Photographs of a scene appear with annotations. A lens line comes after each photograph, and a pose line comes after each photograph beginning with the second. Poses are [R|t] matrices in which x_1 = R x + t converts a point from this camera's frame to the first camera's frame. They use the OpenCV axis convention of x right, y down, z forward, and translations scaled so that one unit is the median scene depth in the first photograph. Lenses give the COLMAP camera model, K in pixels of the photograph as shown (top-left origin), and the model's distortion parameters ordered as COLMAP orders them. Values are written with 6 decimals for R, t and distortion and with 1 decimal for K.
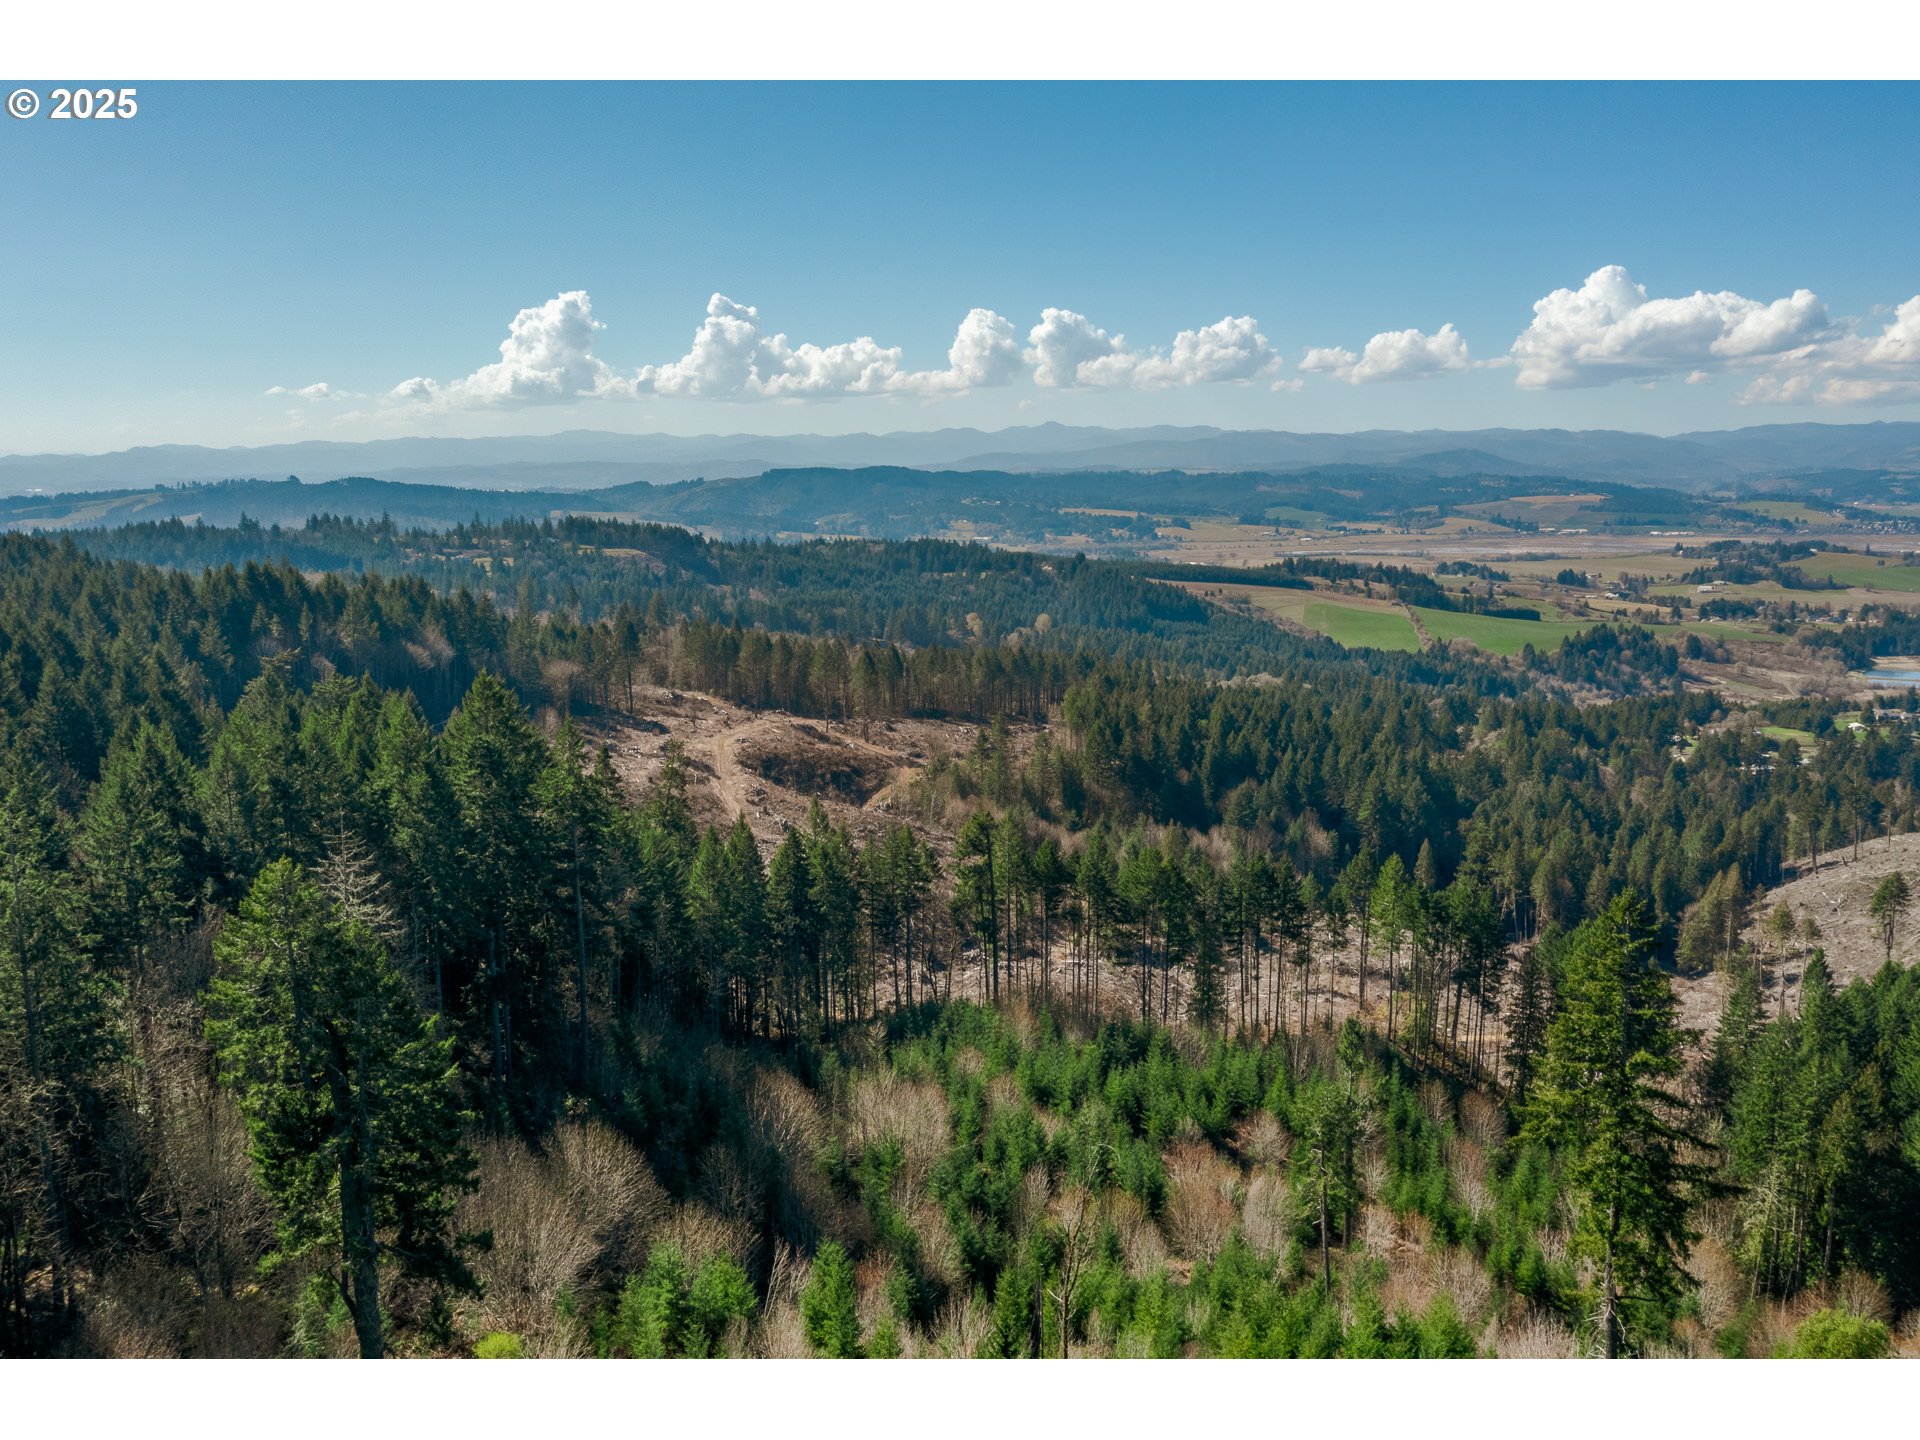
lens RADIAL K [[1533.4, 0, 961.1], [0, 1533.4, 718.2], [0, 0, 1]] dist [-0.008255, 0.007932]
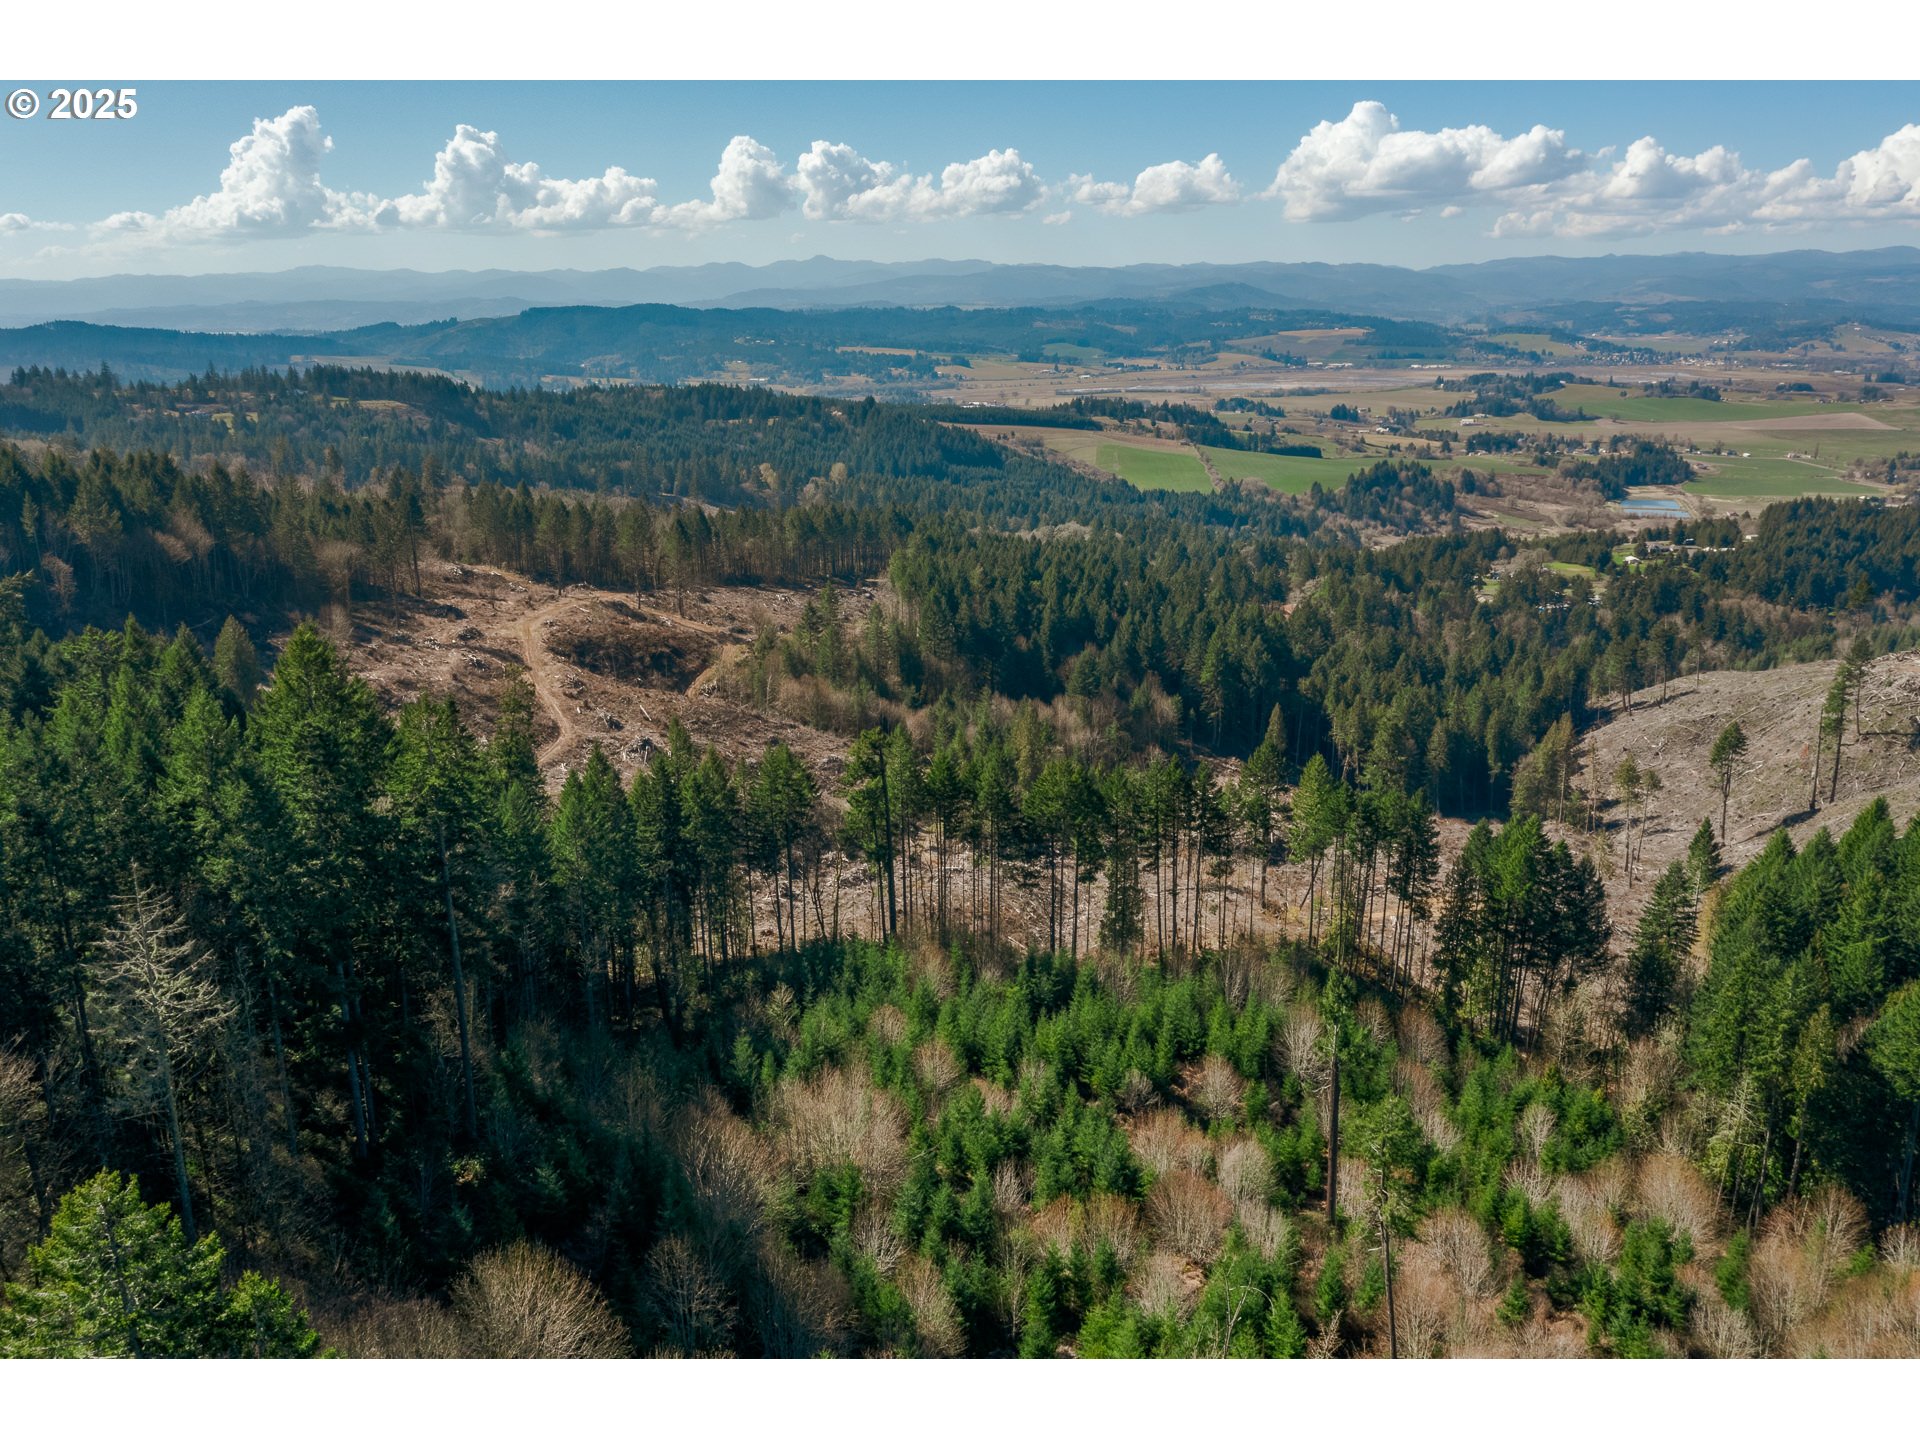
lens RADIAL K [[1529.1, 0, 962.0], [0, 1529.1, 721.8], [0, 0, 1]] dist [-0.011589, 0.003648]
pose [[0.989238, -0.043583, 0.139677, -0.008856], [0.028634, 0.993814, 0.107302, -0.005478], [-0.143489, -0.102148, 0.984366, 0.018593]]
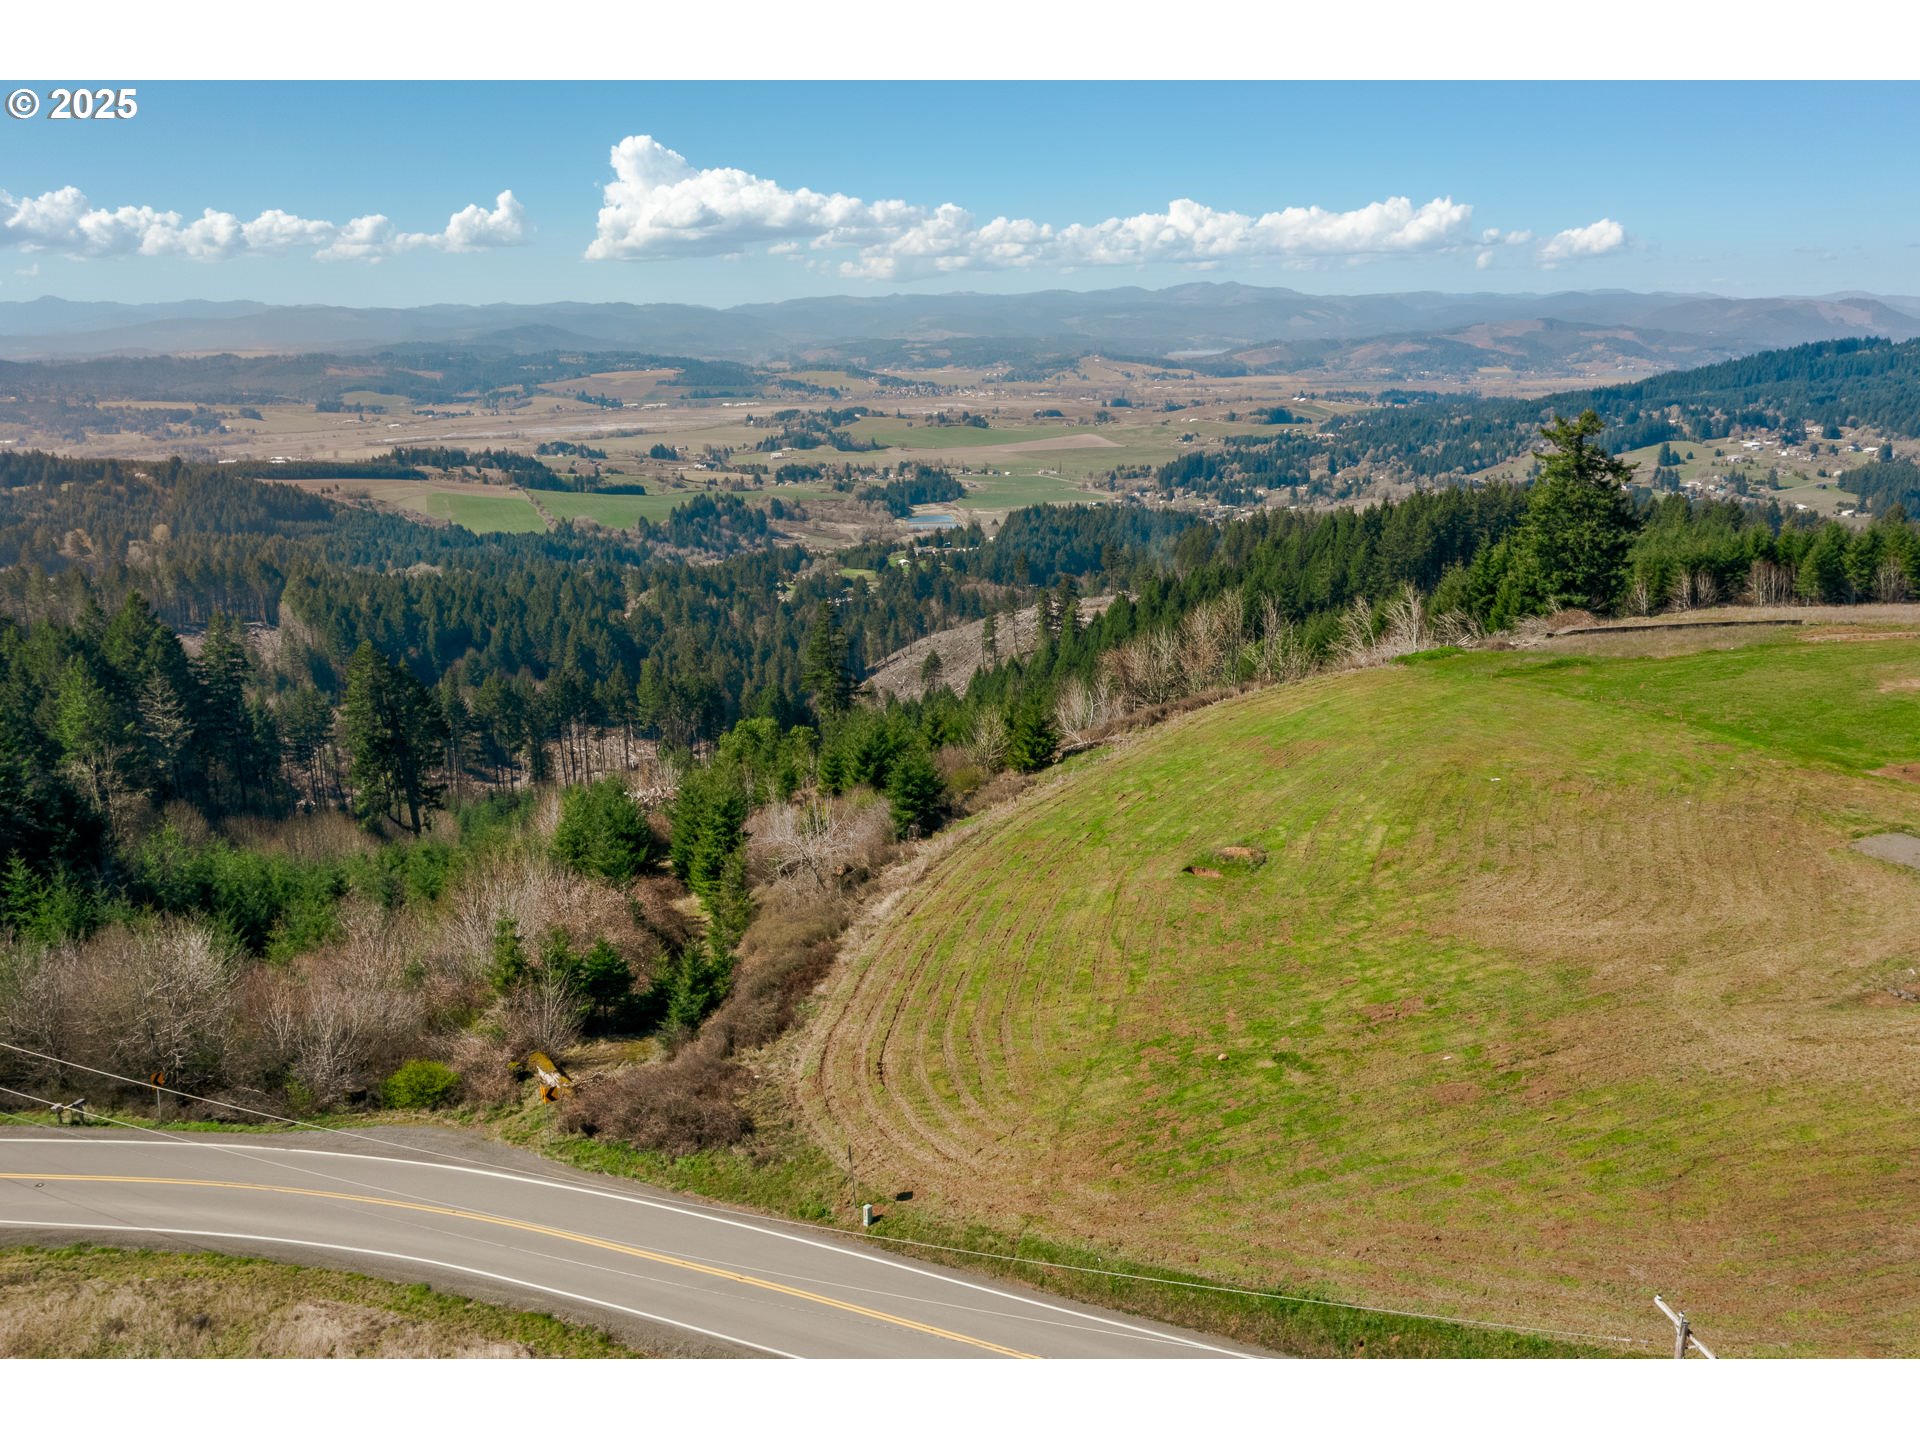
lens RADIAL K [[1568.5, 0, 978.1], [0, 1568.5, 702.4], [0, 0, 1]] dist [-0.010752, 0.002309]
pose [[0.834821, -0.138689, 0.532765, -0.044341], [0.104163, 0.990059, 0.094512, 0.002302], [-0.540577, -0.023406, 0.840969, -0.079172]]
